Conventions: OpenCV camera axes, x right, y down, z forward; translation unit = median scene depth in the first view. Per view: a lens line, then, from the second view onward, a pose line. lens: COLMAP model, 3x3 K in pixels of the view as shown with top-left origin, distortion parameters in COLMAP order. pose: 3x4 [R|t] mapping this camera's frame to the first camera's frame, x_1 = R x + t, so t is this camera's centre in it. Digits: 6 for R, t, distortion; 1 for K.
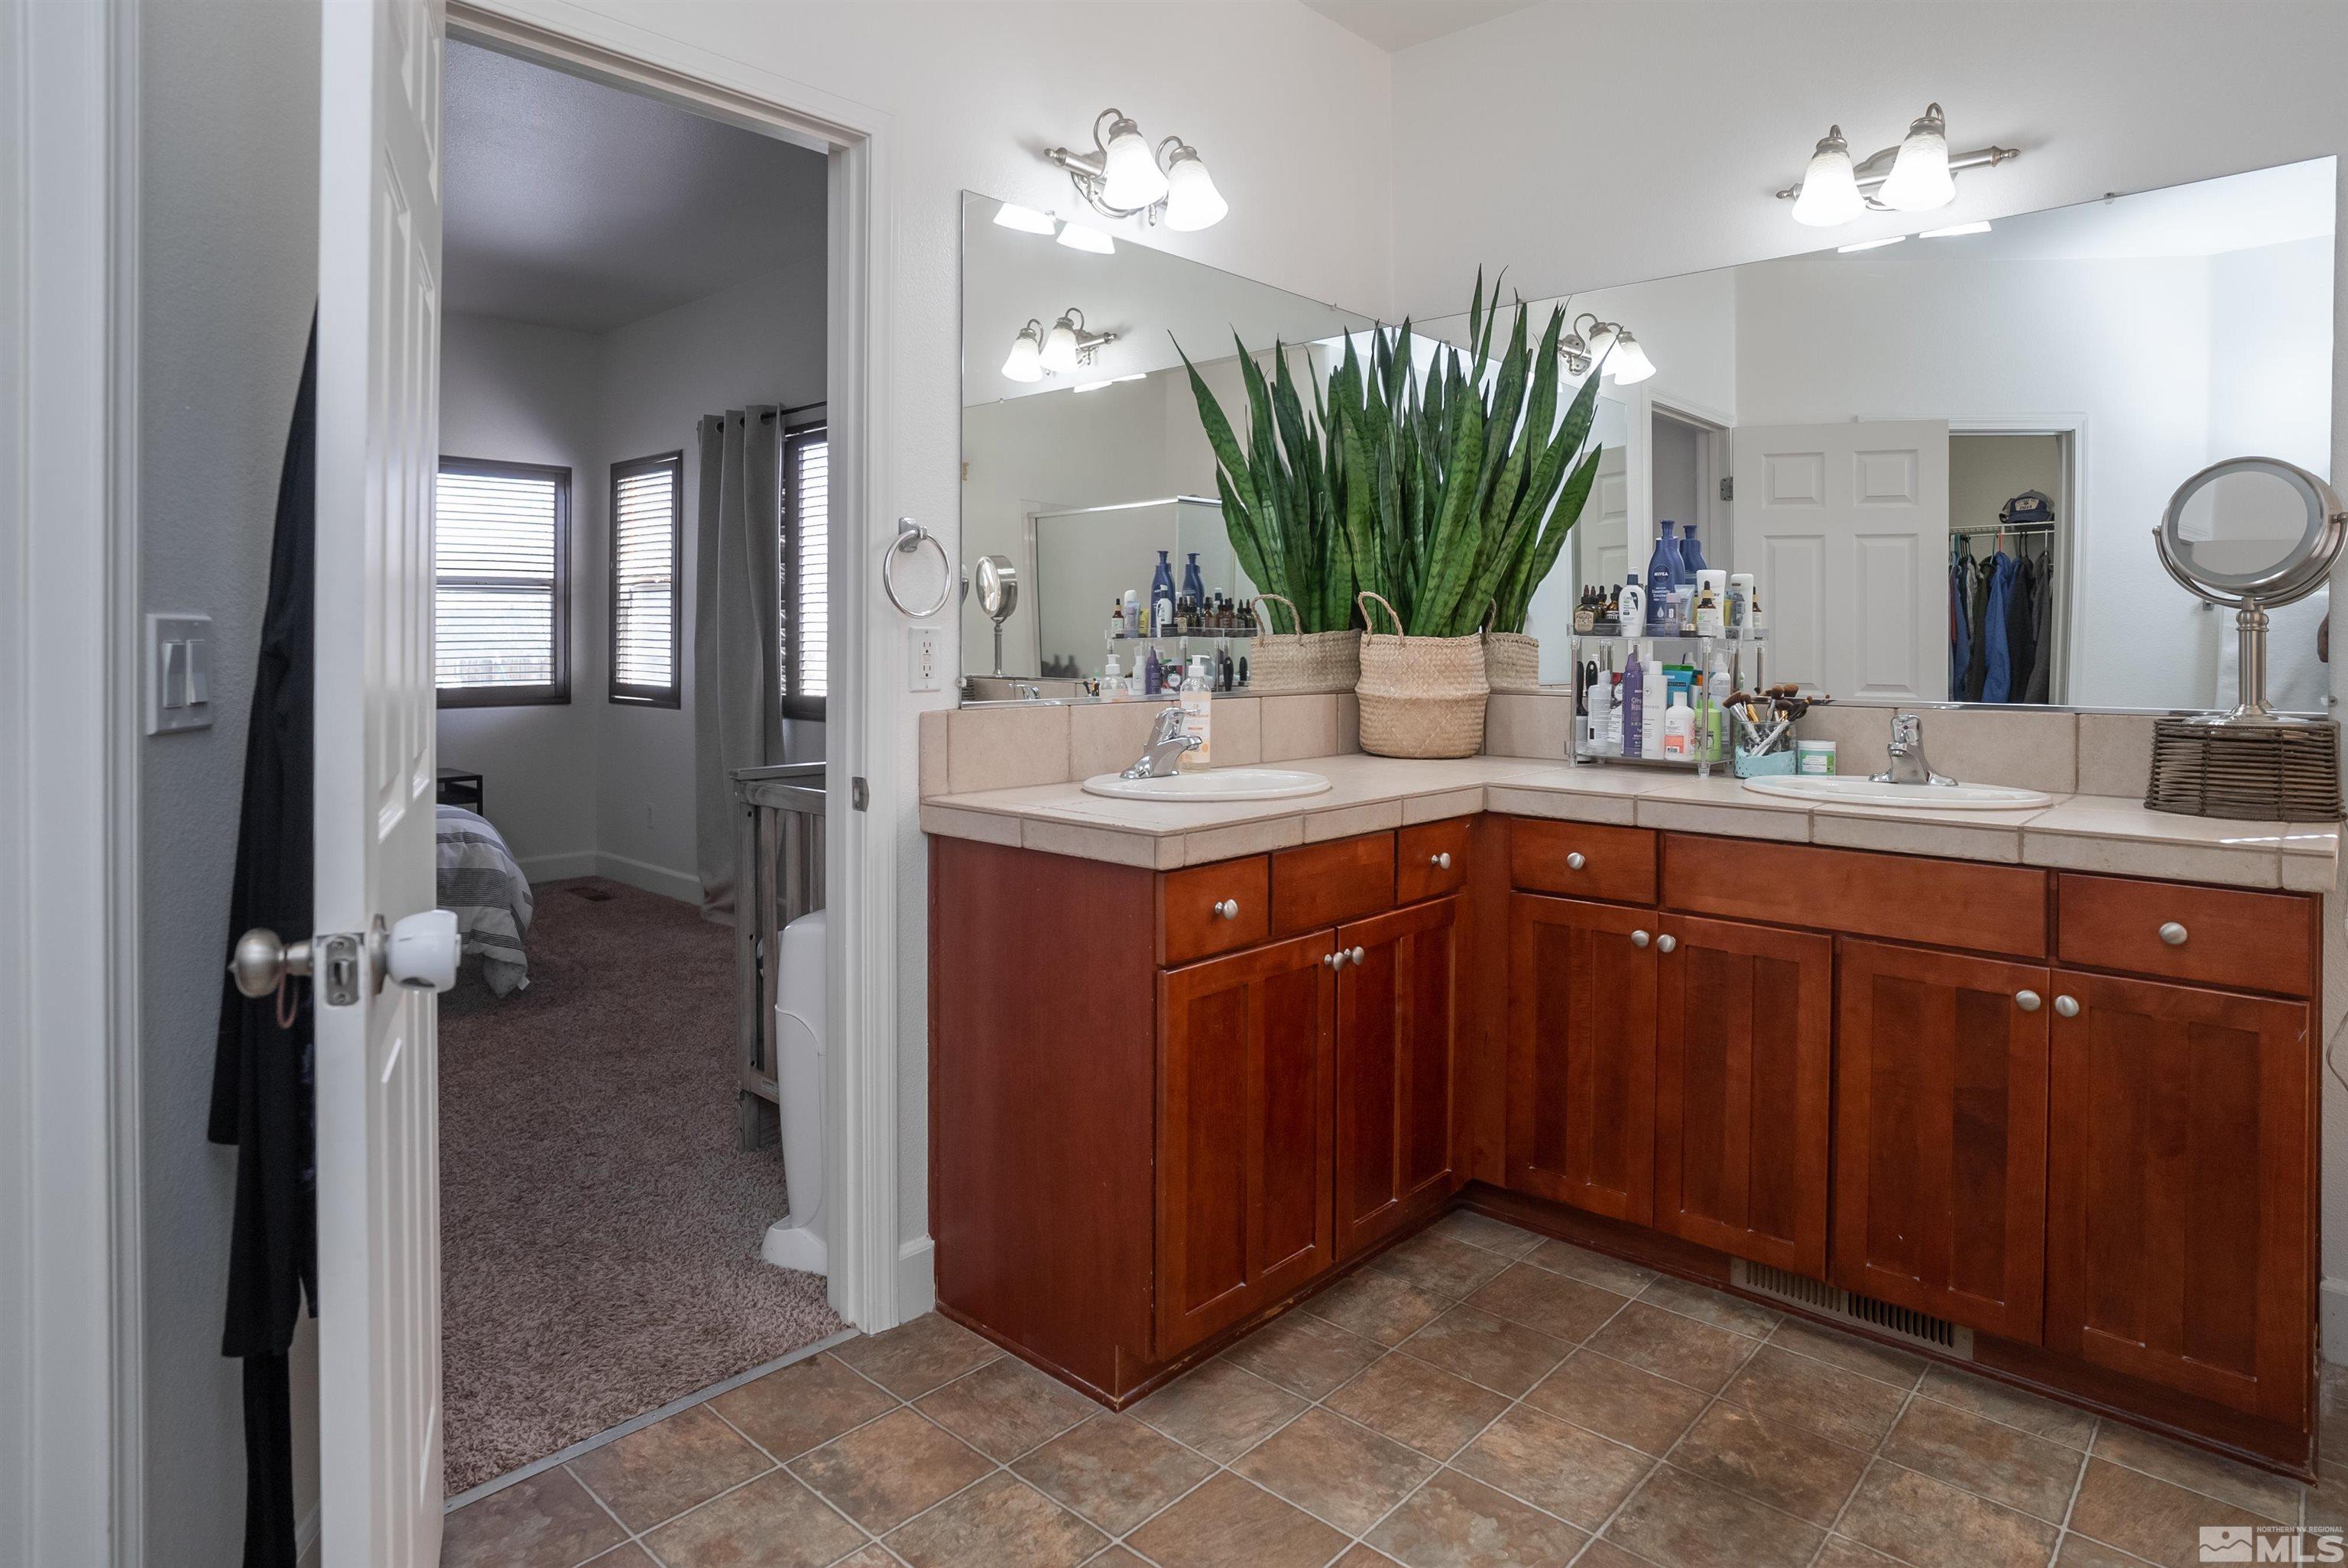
lens RADIAL K [[1289.6, 0, 1180.4], [0, 1289.6, 620.9], [0, 0, 1]] dist [-0.076073, 0.025260]
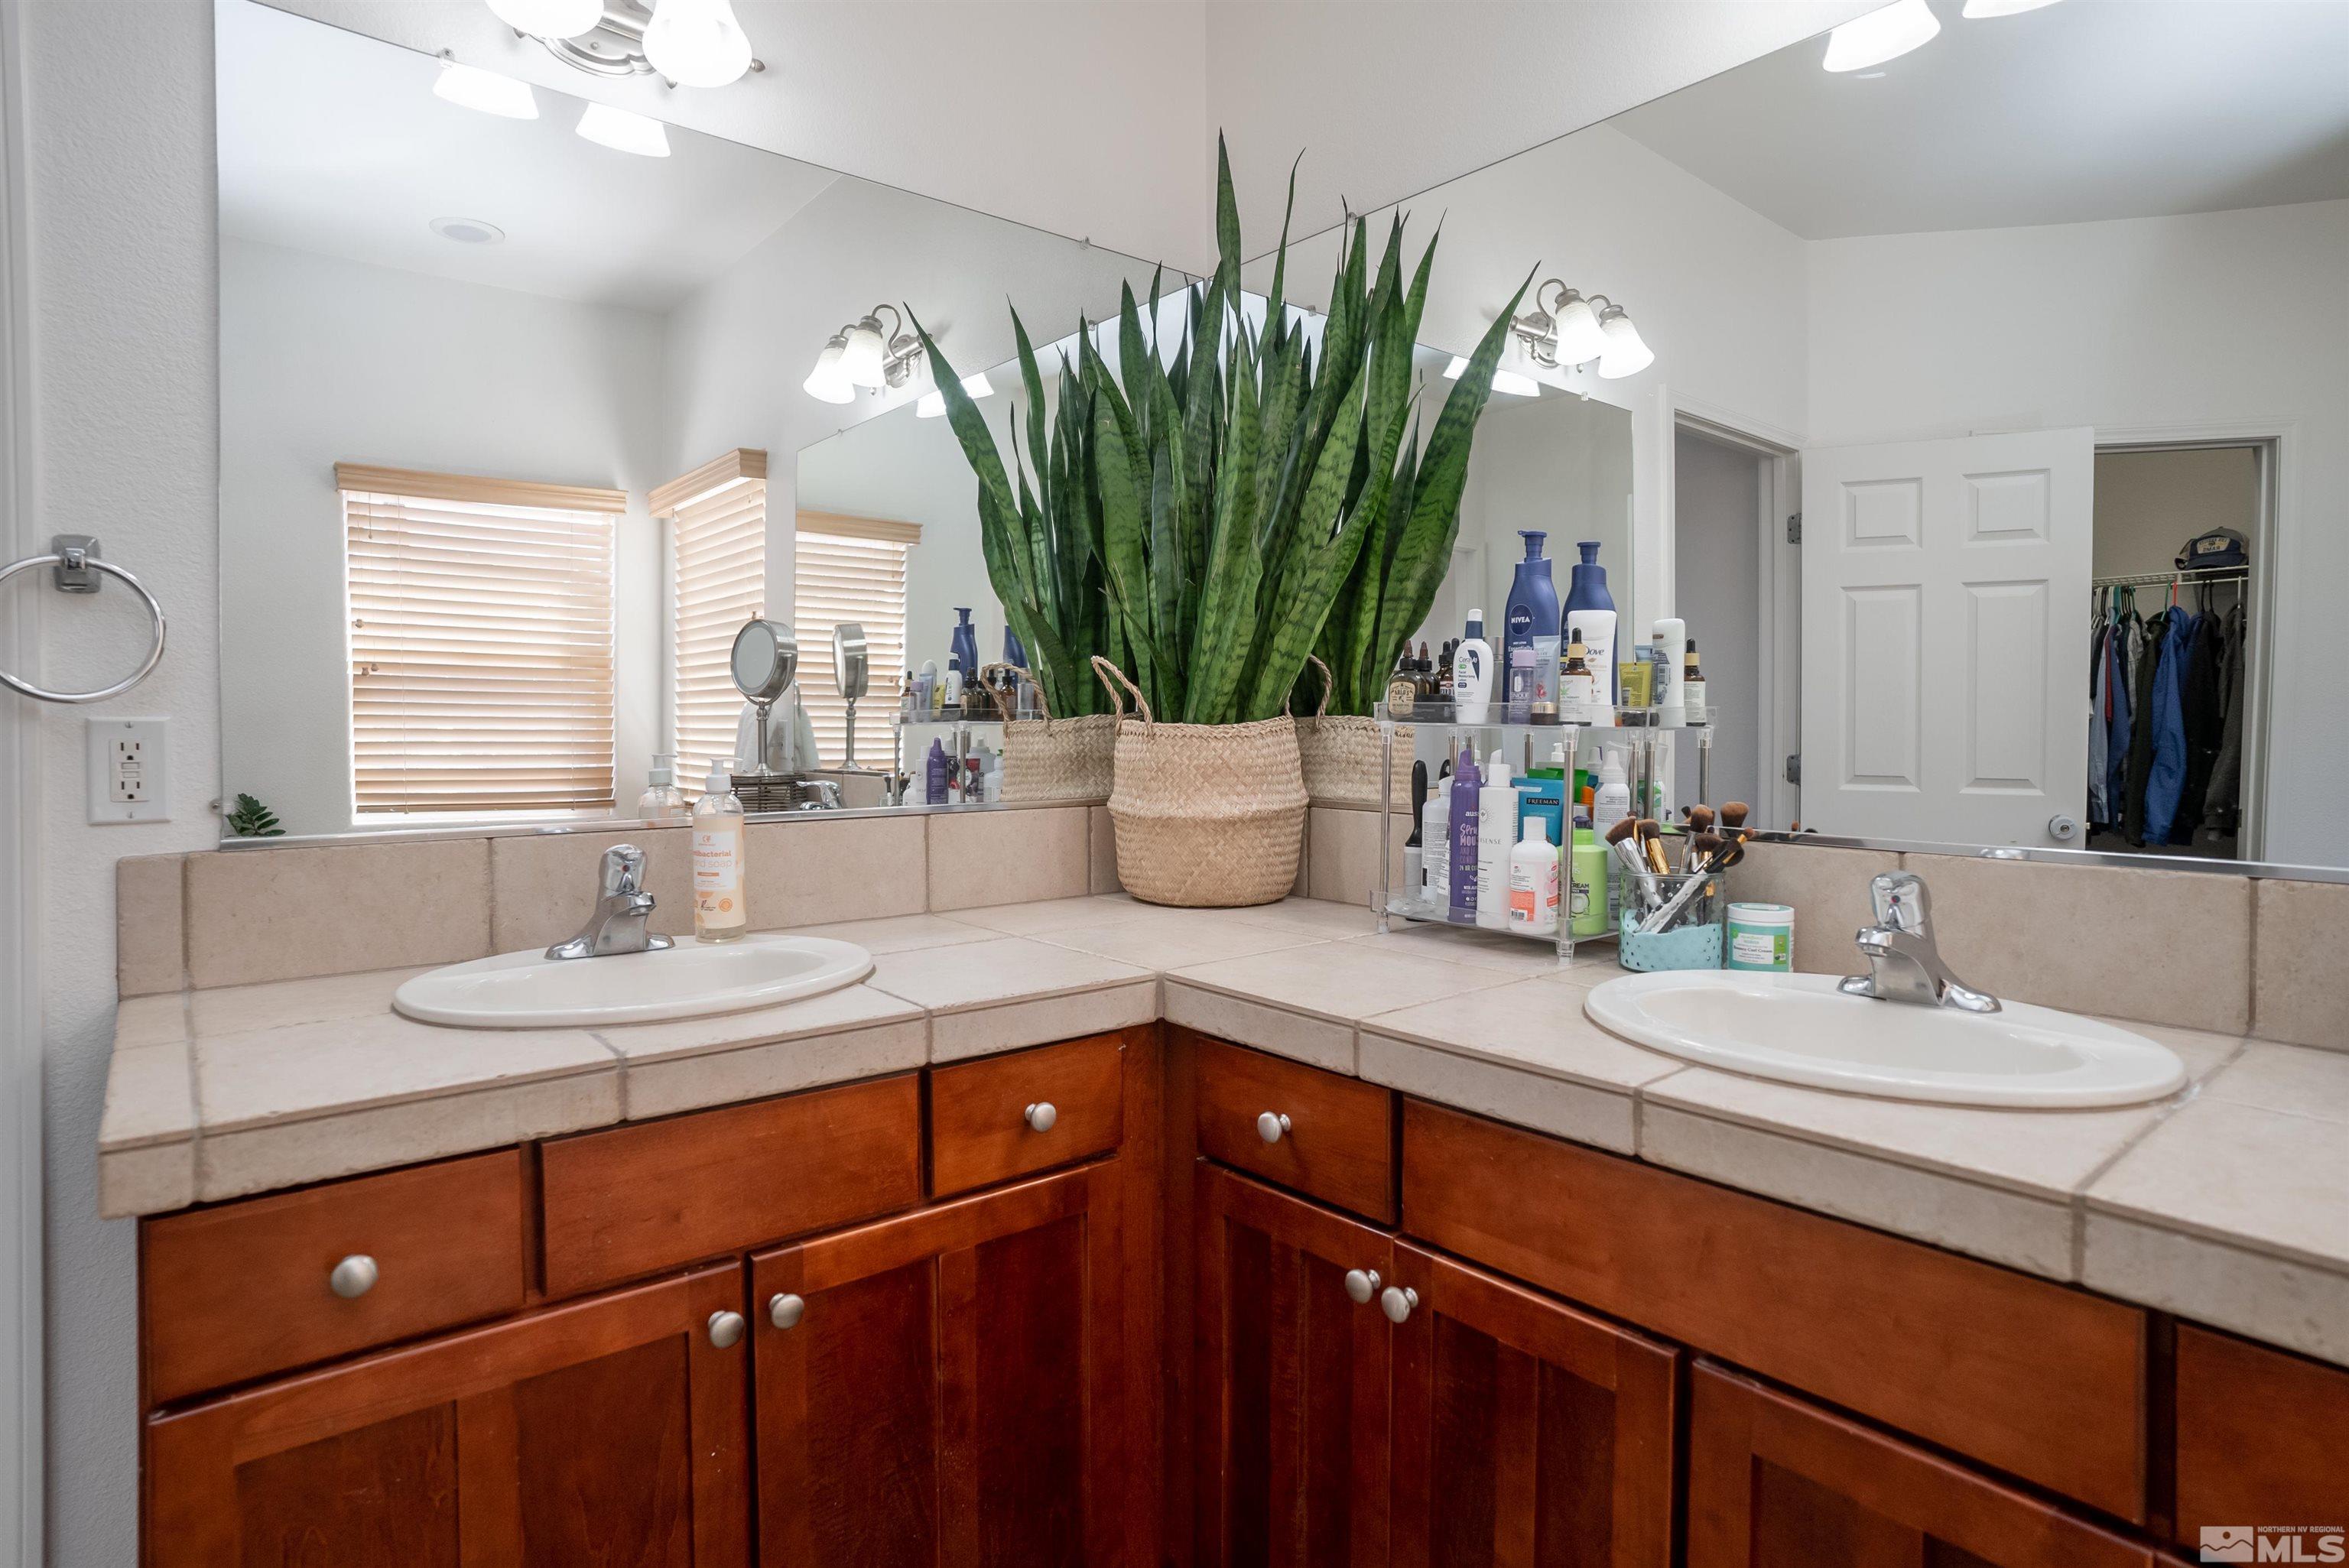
lens RADIAL K [[1243.0, 0, 1217.5], [0, 1243.0, 716.9], [0, 0, 1]] dist [-0.086707, 0.042141]
pose [[0.993805, -0.004721, -0.111036, 0.297394], [0.006394, 0.999871, 0.014711, -0.000232], [0.110952, -0.015330, 0.993708, 0.396865]]
